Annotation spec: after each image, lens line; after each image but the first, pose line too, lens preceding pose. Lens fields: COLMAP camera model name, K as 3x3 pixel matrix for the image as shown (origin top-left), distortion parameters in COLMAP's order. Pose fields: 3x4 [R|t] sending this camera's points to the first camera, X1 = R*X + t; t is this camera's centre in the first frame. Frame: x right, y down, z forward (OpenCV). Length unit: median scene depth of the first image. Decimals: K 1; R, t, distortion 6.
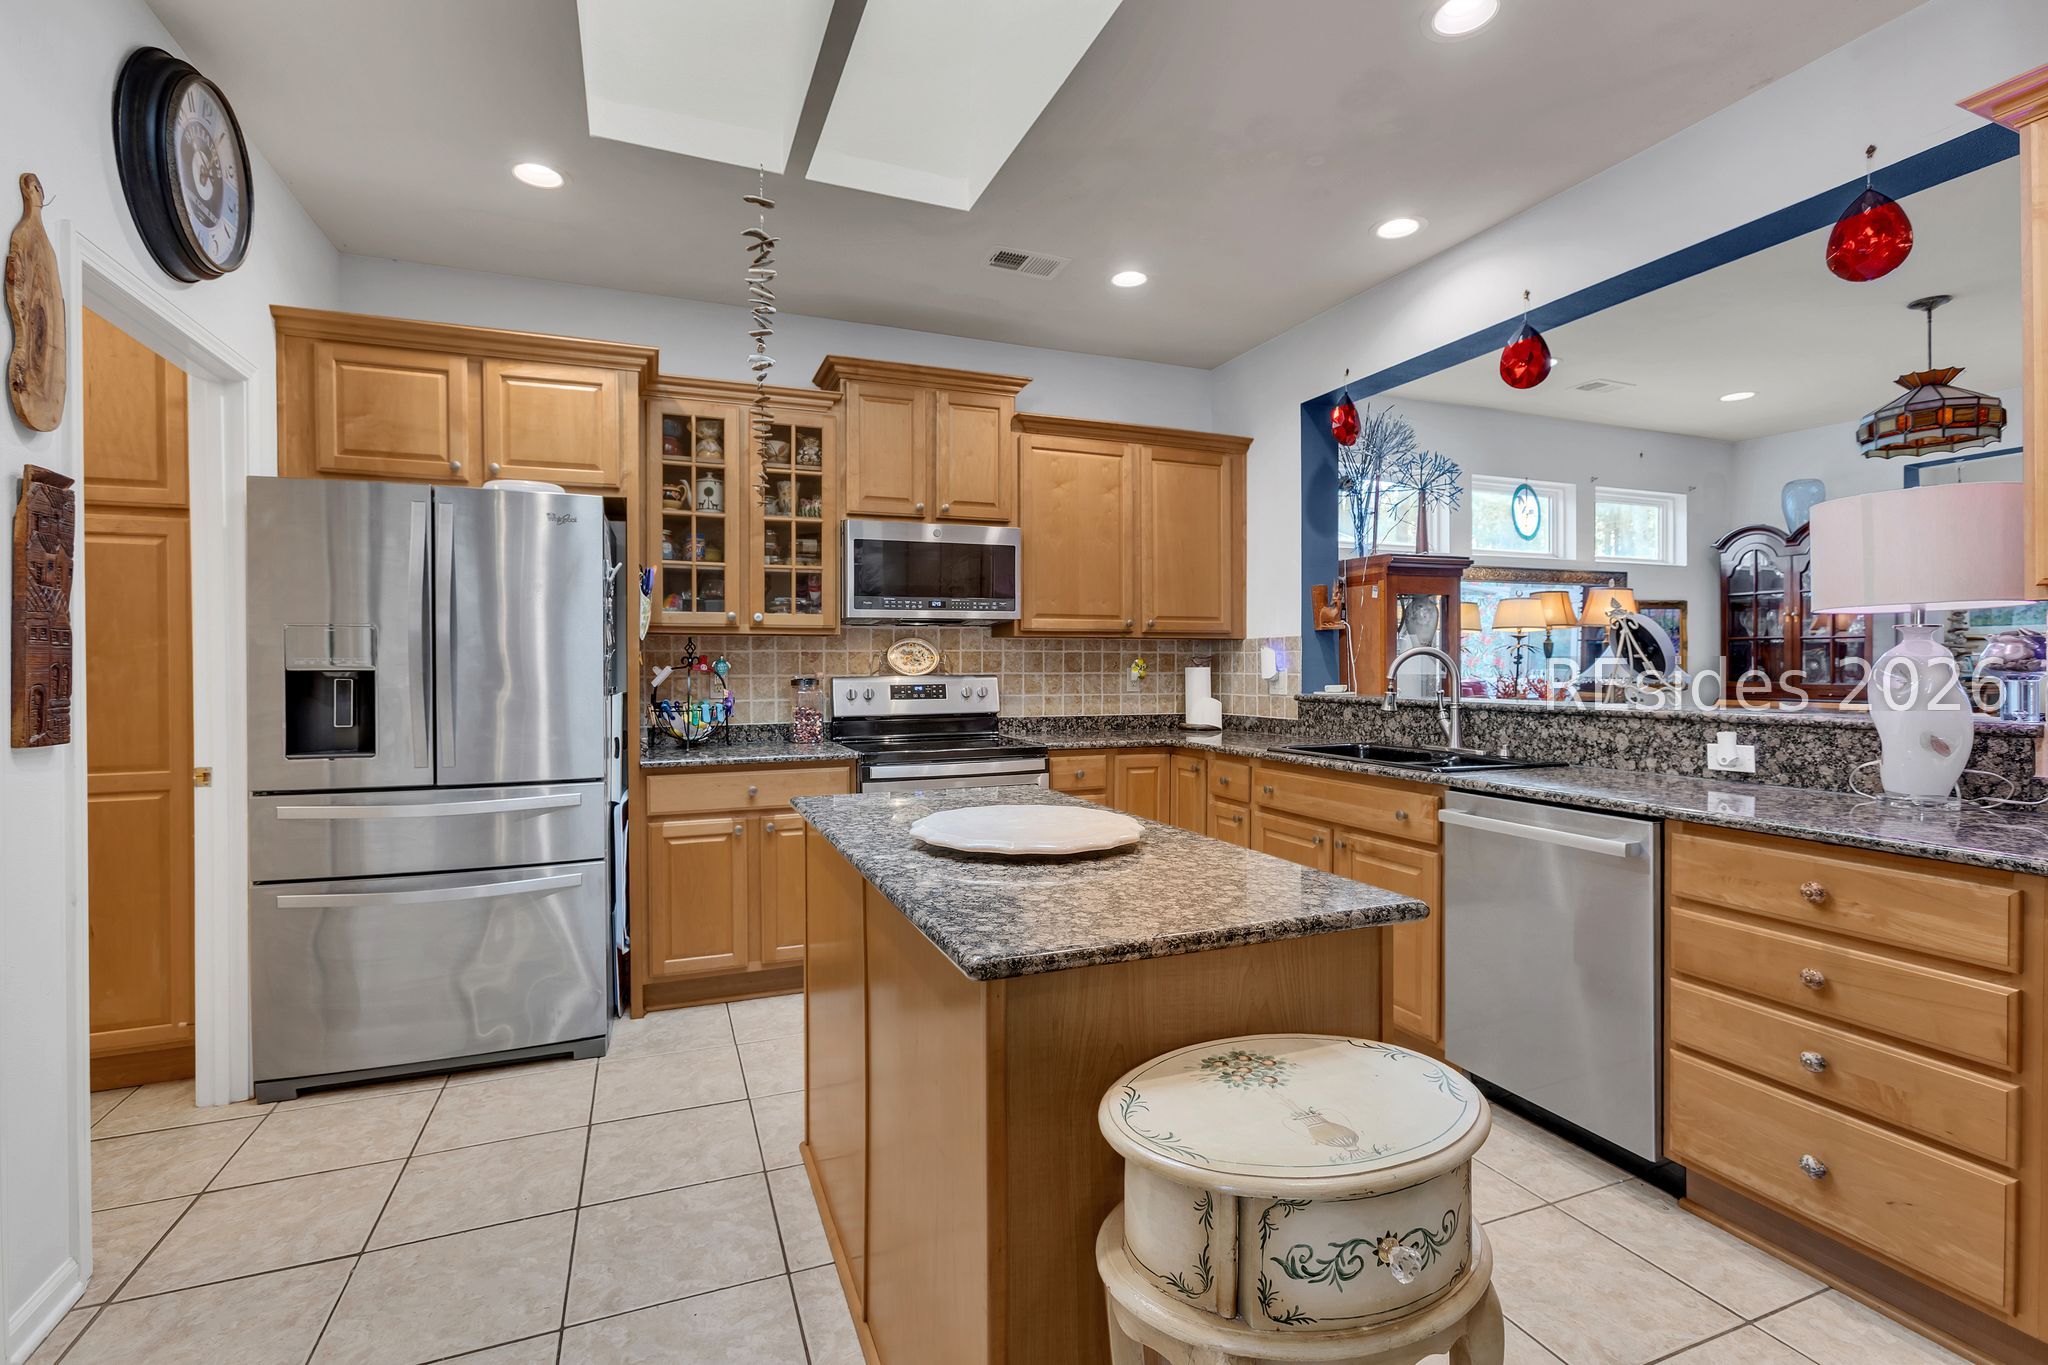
lens RADIAL K [[946.1, 0, 1021.7], [0, 946.1, 668.0], [0, 0, 1]] dist [0.008548, 0.001382]
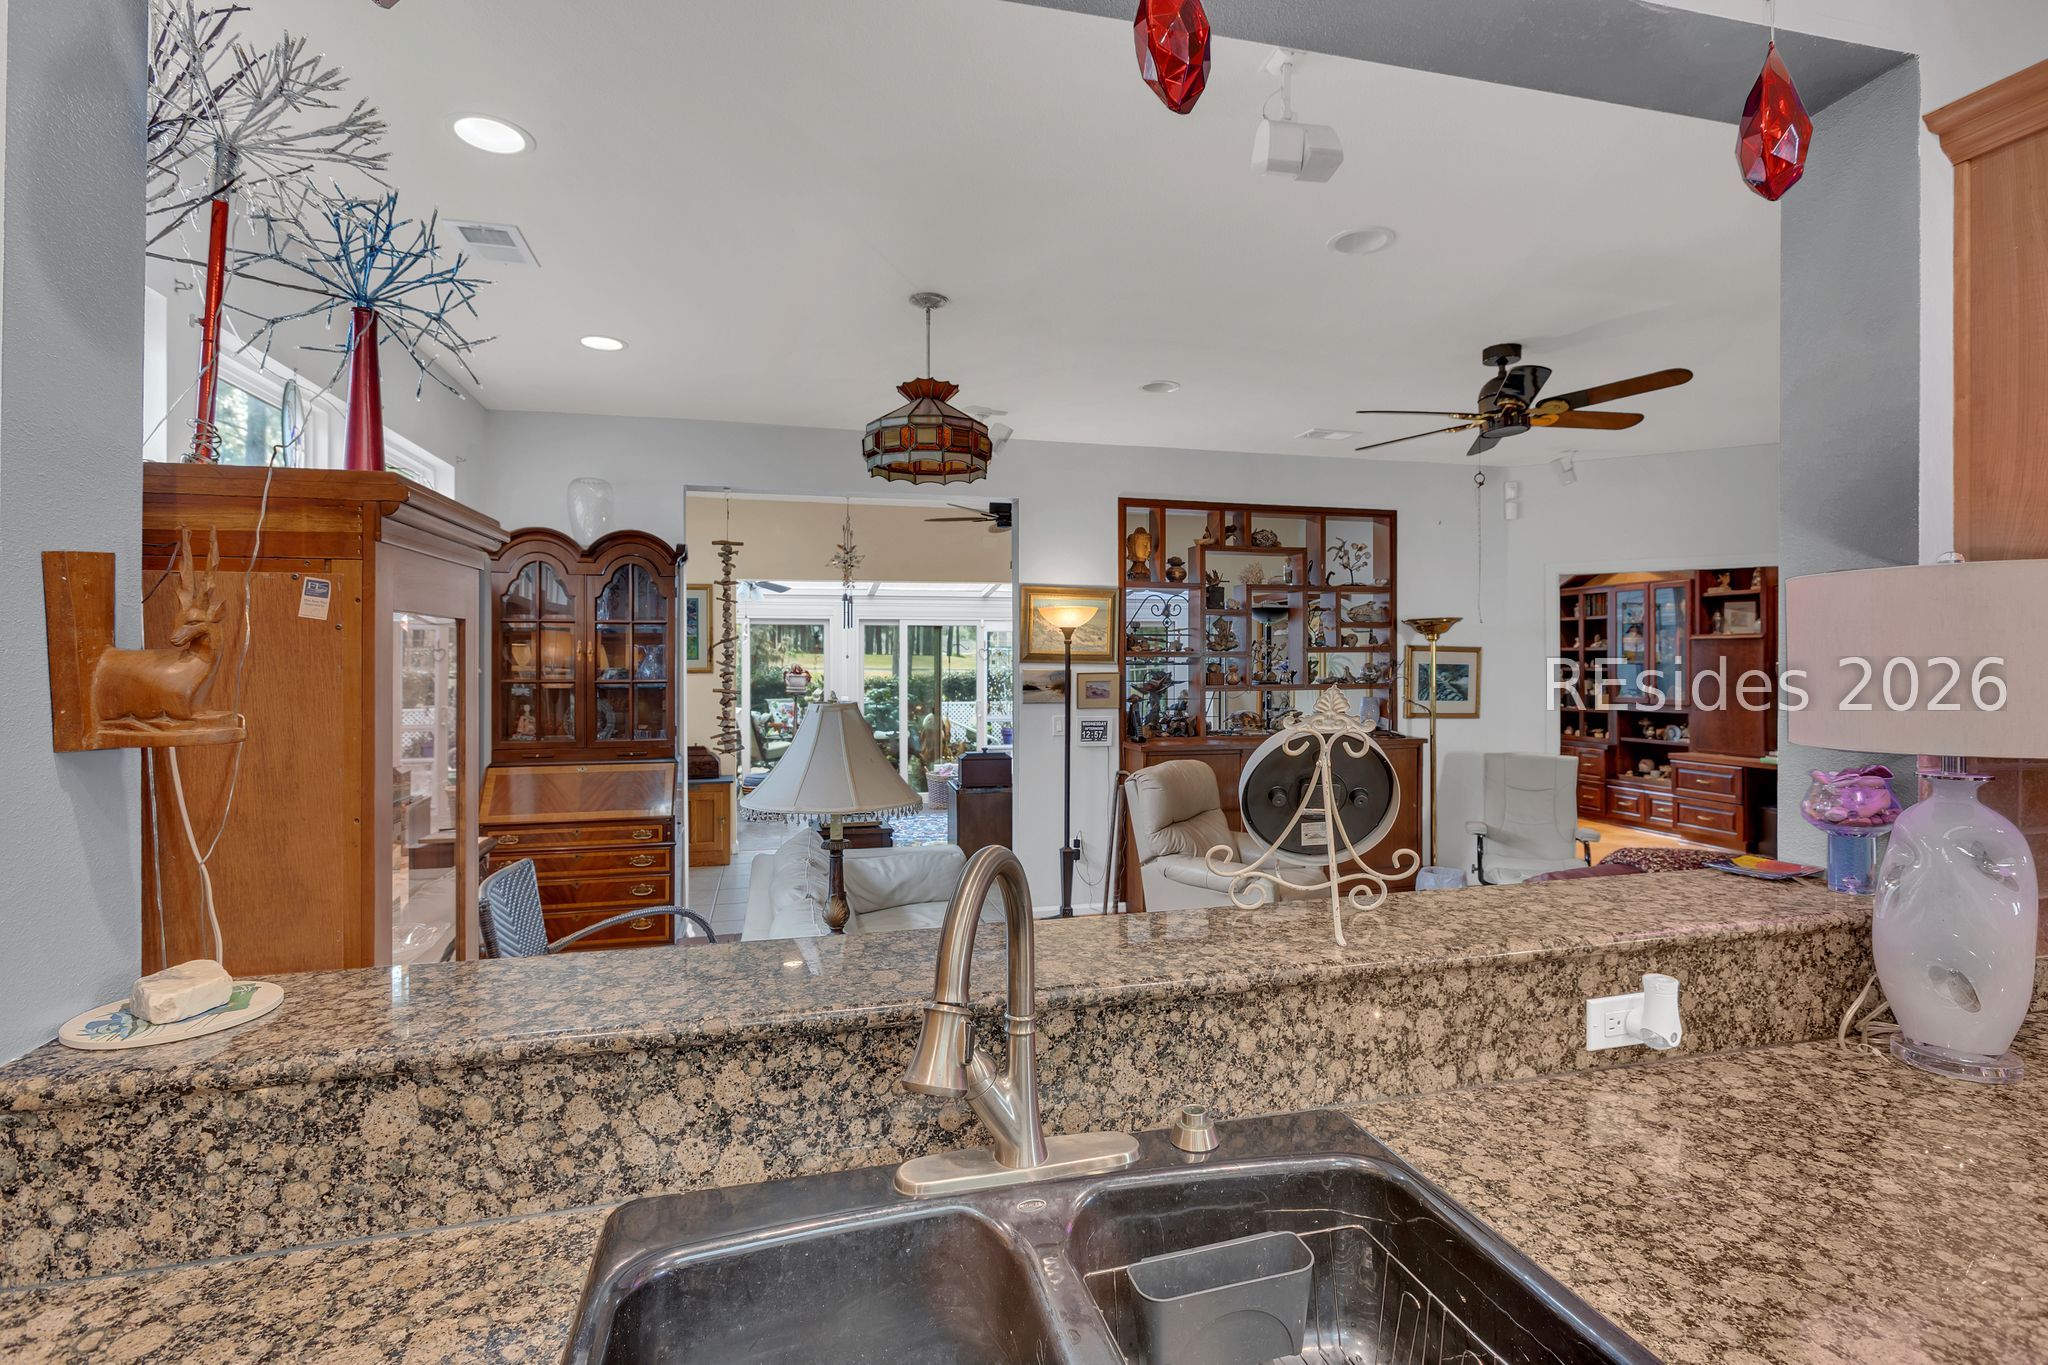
lens RADIAL K [[946.1, 0, 1028.6], [0, 946.1, 678.2], [0, 0, 1]] dist [0.008548, 0.001382]
pose [[0.129079, -0.015374, 0.991515, 0.069999], [0.007609, 0.999866, 0.014513, -0.034158], [-0.991605, 0.005671, 0.129178, 0.431212]]
